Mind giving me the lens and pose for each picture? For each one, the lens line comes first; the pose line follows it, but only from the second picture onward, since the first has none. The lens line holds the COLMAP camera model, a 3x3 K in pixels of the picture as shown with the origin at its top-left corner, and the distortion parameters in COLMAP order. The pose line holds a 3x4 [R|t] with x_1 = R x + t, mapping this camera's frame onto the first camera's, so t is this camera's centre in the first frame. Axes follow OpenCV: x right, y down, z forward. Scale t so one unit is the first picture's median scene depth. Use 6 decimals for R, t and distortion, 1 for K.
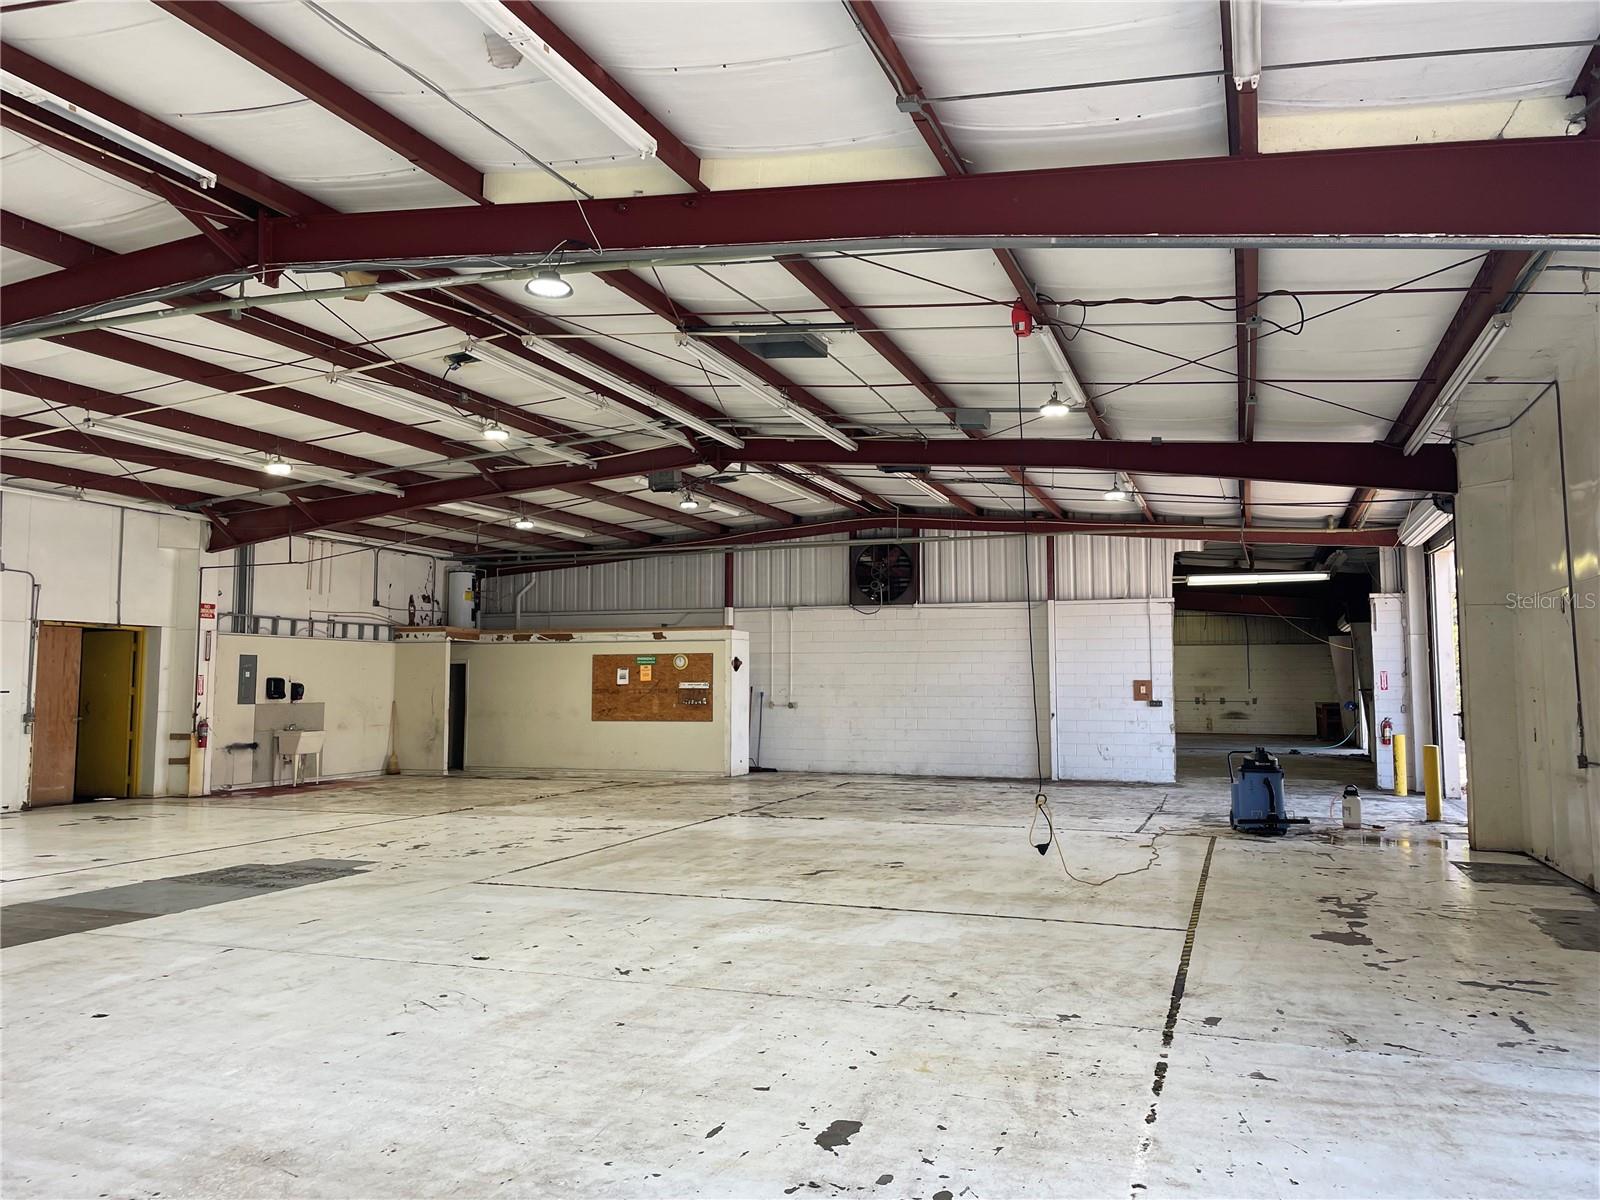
lens RADIAL K [[1202.4, 0, 800.0], [0, 1202.4, 600.0], [0, 0, 1]] dist [0.090895, -0.104252]
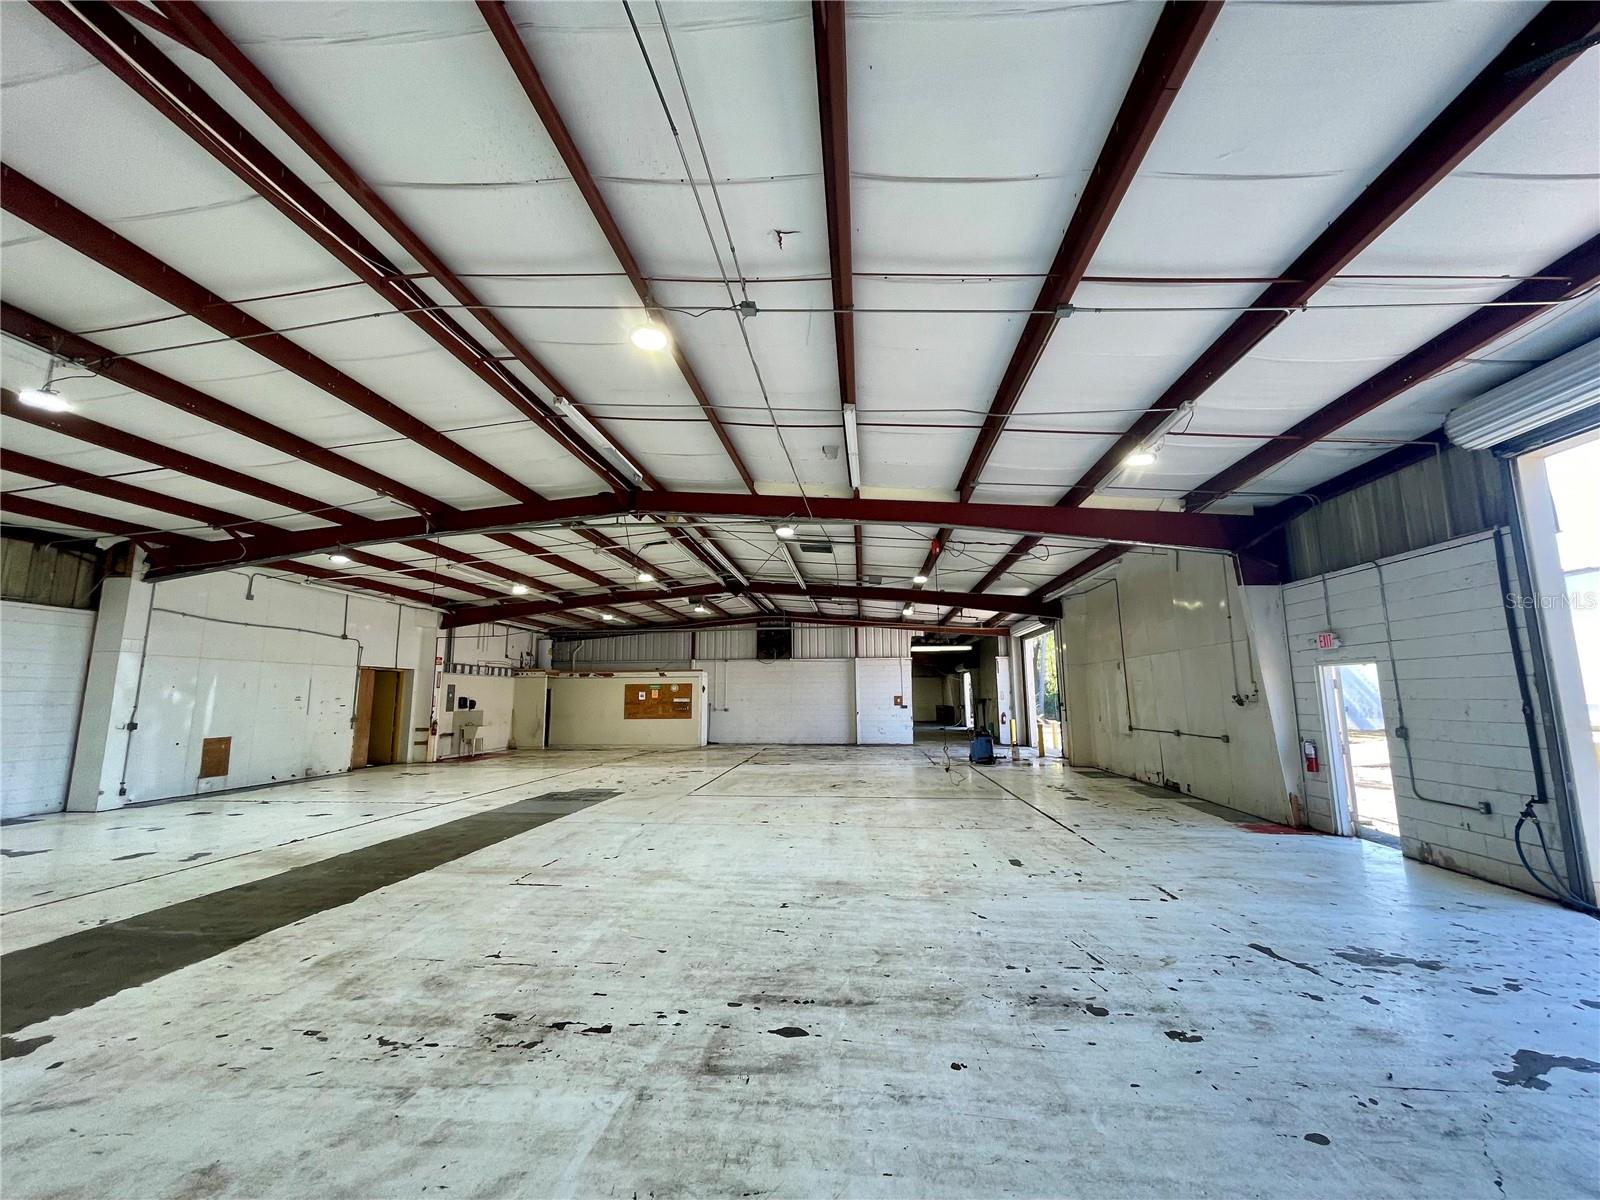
lens RADIAL K [[643.3, 0, 791.6], [0, 643.3, 600.8], [0, 0, 1]] dist [-0.003637, -0.000592]
pose [[0.972174, 0.028871, 0.232476, -0.169724], [-0.010397, 0.996716, -0.080303, -0.008333], [-0.234031, 0.075652, 0.969281, -0.070666]]
